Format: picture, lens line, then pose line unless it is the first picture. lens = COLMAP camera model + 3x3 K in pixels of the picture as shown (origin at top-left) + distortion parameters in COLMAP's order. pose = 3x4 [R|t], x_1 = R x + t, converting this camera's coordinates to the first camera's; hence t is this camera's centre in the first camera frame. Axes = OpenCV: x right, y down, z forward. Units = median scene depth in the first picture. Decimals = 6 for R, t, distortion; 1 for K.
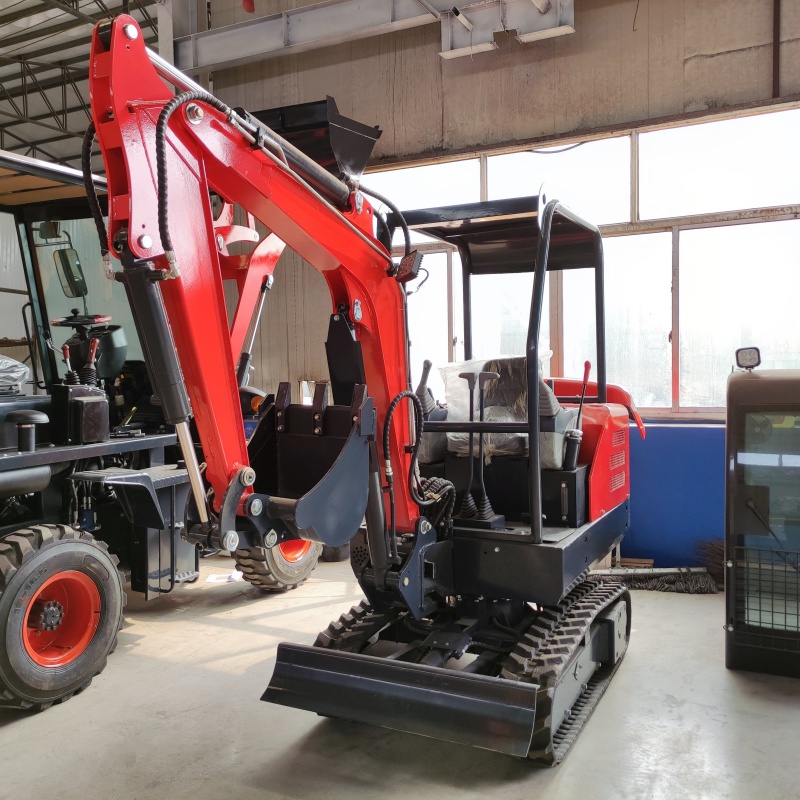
lens RADIAL K [[794.8, 0, 401.4], [0, 794.8, 397.9], [0, 0, 1]] dist [0.020610, 0.000000]
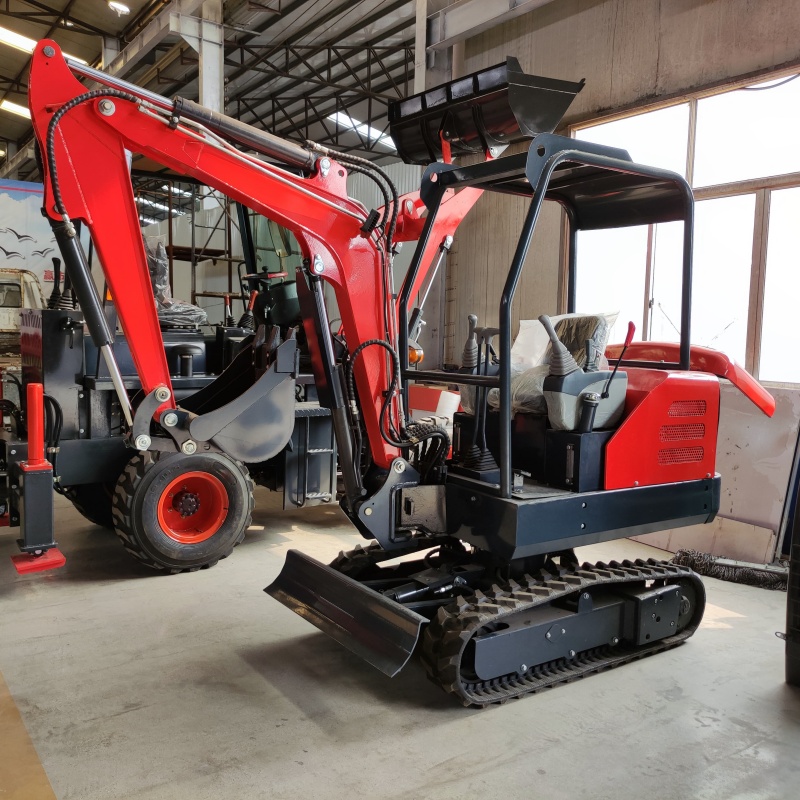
lens RADIAL K [[794.8, 0, 399.7], [0, 794.8, 398.5], [0, 0, 1]] dist [0.020610, 0.000000]
pose [[0.872749, 0.082415, -0.481162, 0.438803], [-0.060471, 0.996306, 0.060966, 0.003176], [0.484410, -0.024112, 0.874509, 0.044028]]
